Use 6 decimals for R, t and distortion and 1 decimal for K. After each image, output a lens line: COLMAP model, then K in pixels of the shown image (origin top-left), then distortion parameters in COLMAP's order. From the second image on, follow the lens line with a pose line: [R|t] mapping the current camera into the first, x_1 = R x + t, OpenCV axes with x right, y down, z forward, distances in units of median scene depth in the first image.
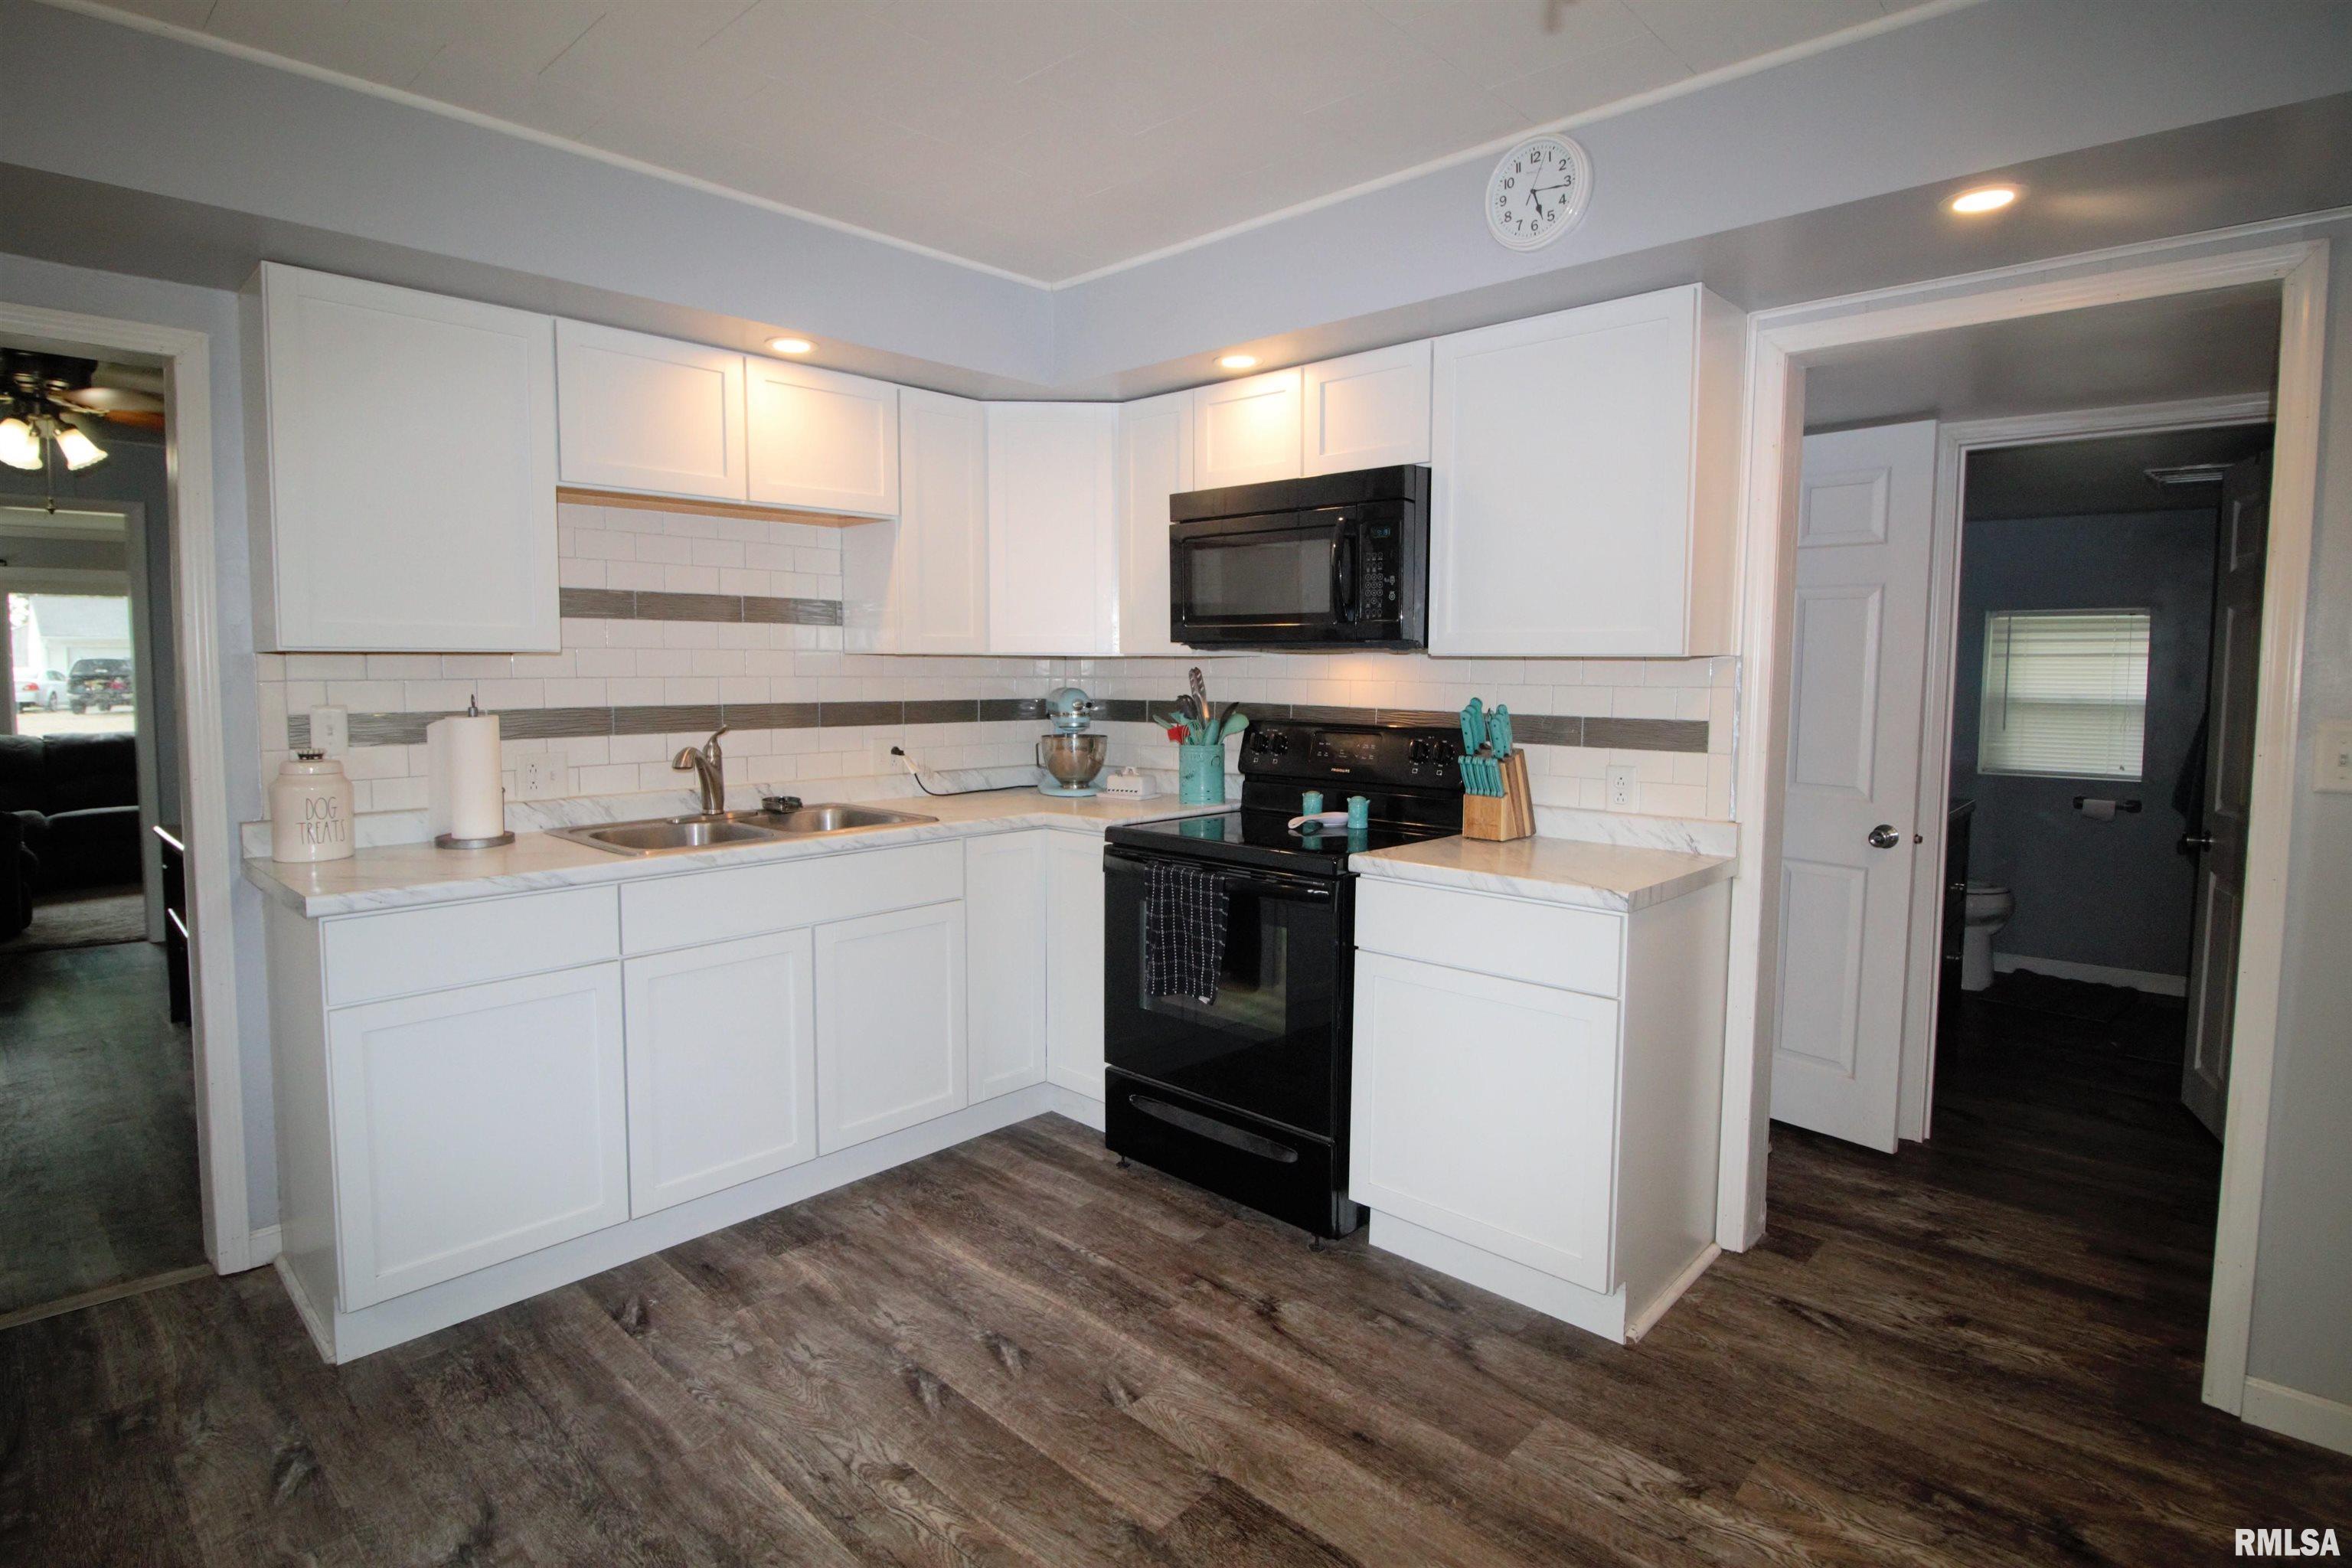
lens RADIAL K [[1197.4, 0, 1128.0], [0, 1197.4, 777.2], [0, 0, 1]] dist [-0.002719, -0.003297]
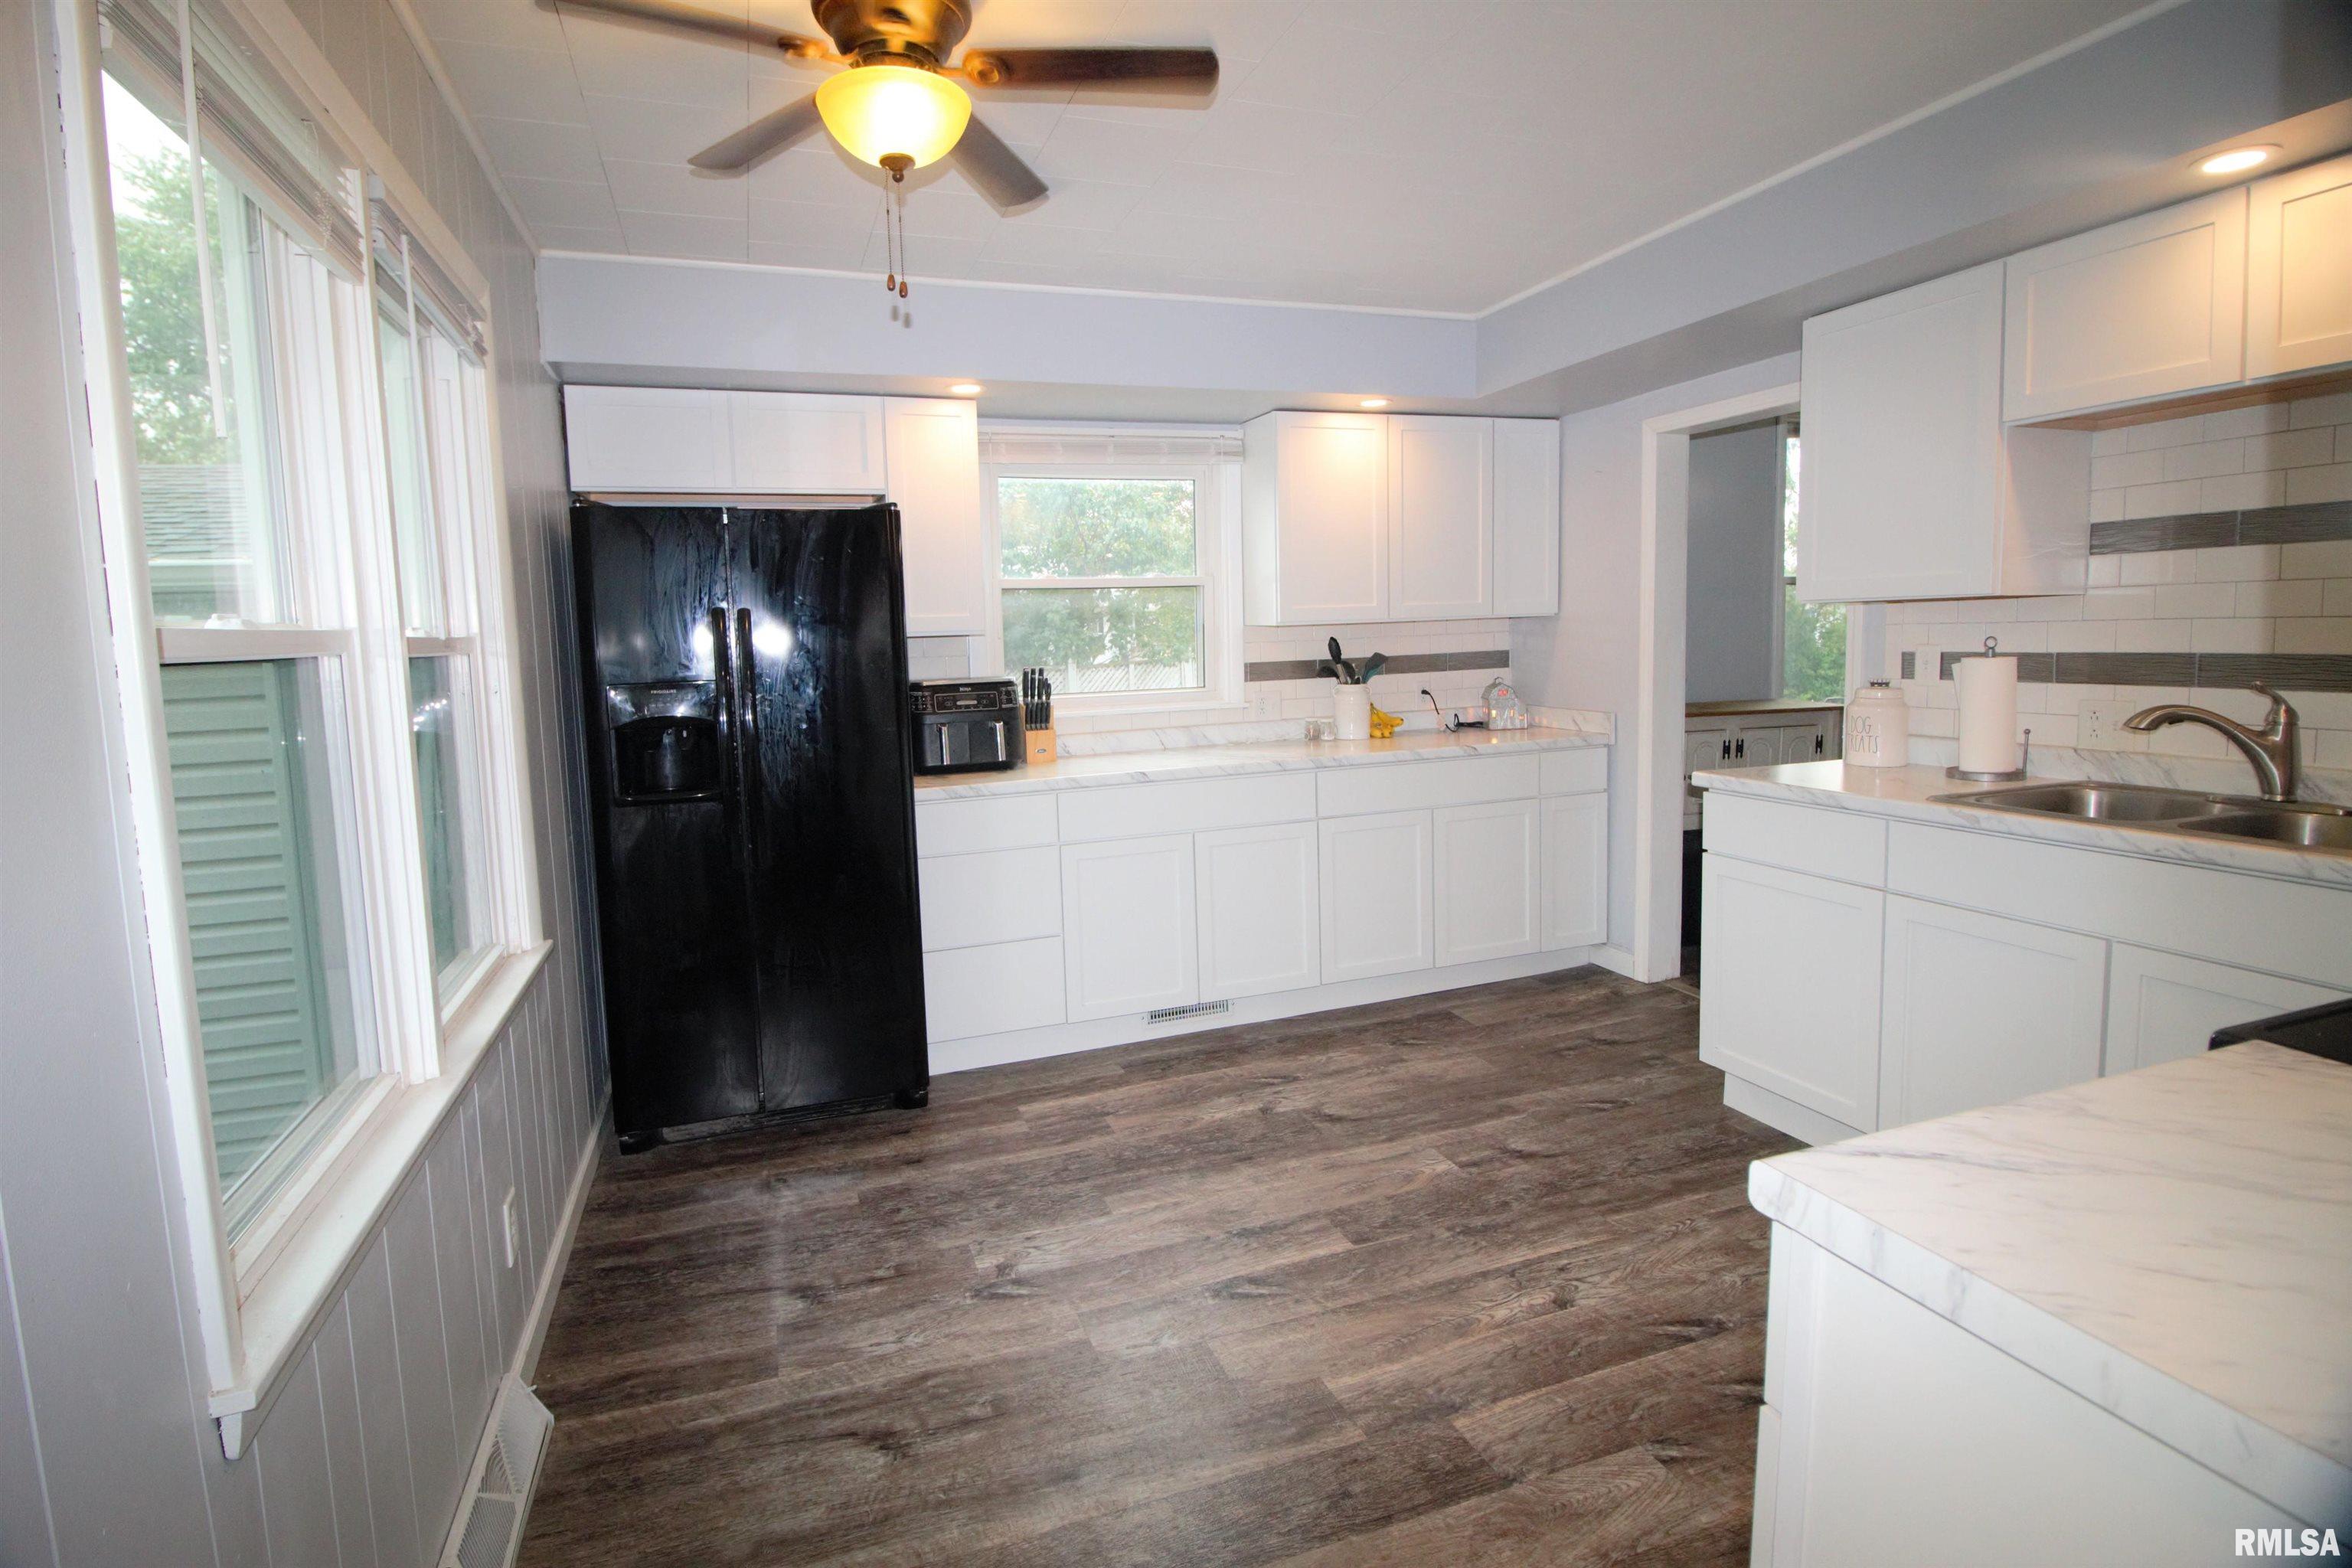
lens RADIAL K [[1140.3, 0, 1165.6], [0, 1140.3, 767.0], [0, 0, 1]] dist [0.004100, -0.000466]
pose [[-0.433370, 0.113854, -0.893995, 0.798136], [-0.064535, 0.985521, 0.156794, -0.077470], [0.898903, 0.125644, -0.419747, 0.908819]]
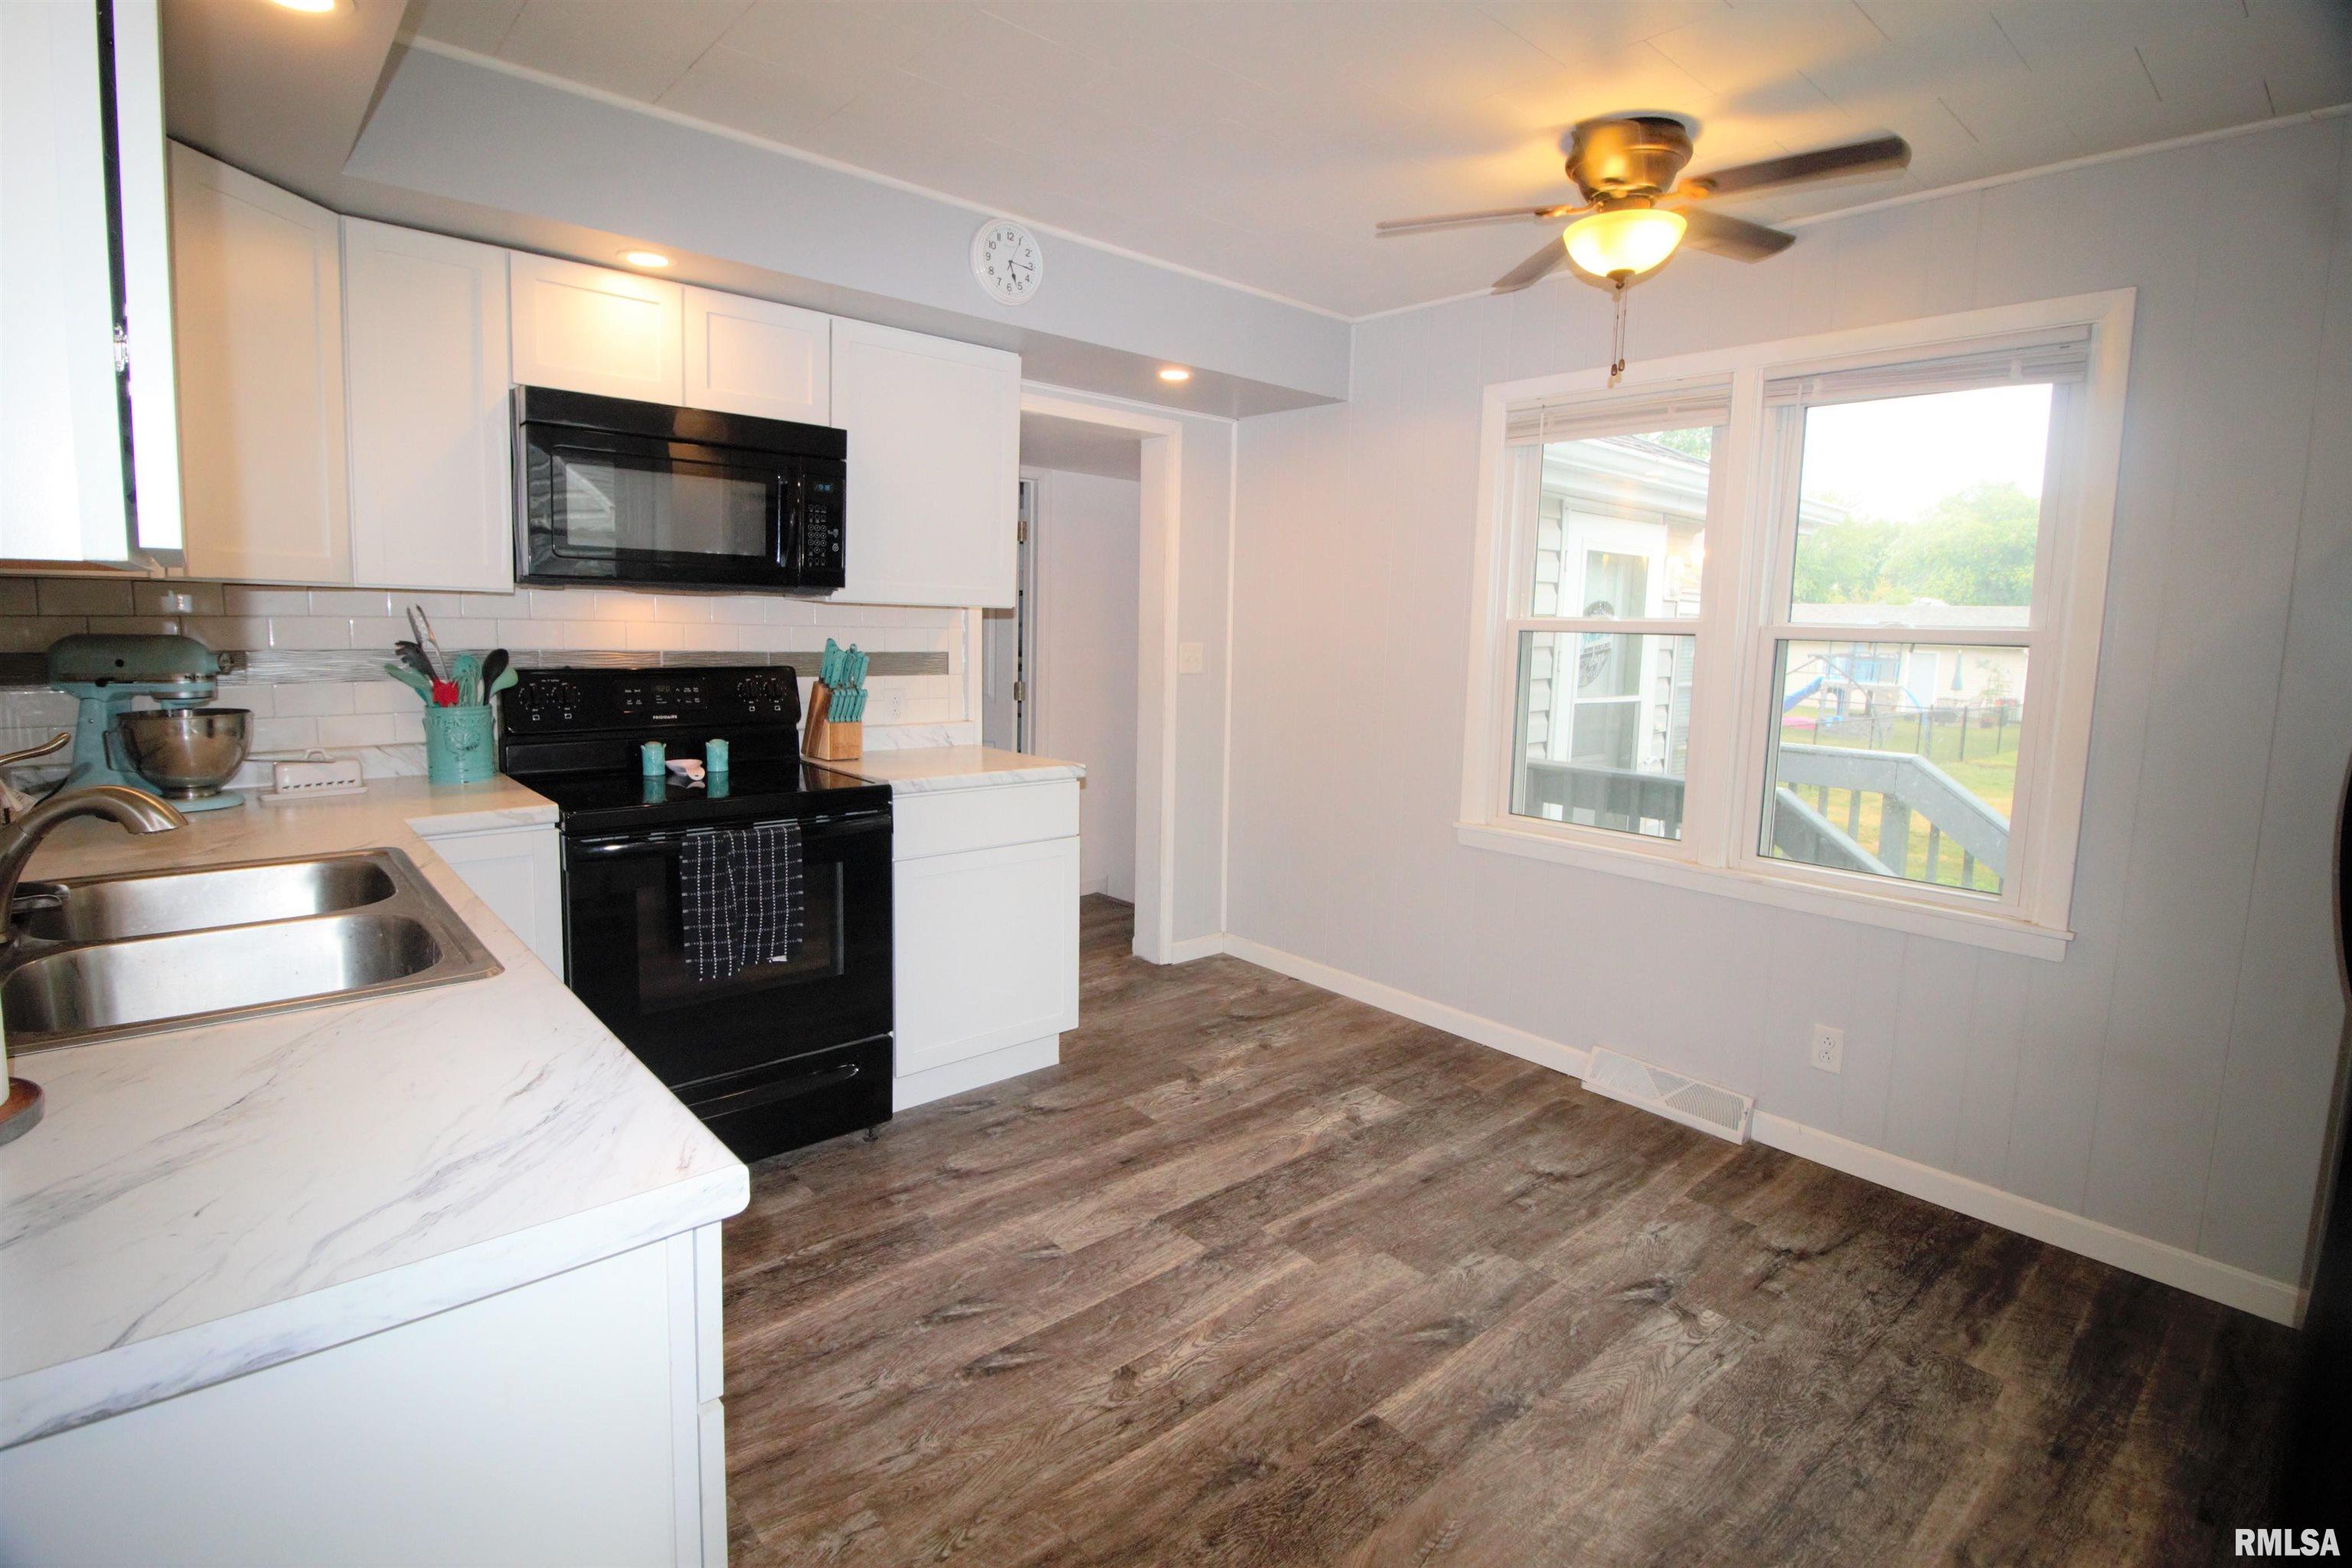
lens RADIAL K [[1140.3, 0, 1173.0], [0, 1140.3, 777.9], [0, 0, 1]] dist [0.004100, -0.000466]
pose [[0.067014, -0.141932, 0.987605, -0.970621], [0.071027, 0.987998, 0.137169, -0.074982], [-0.995221, 0.060954, 0.076291, 0.729633]]
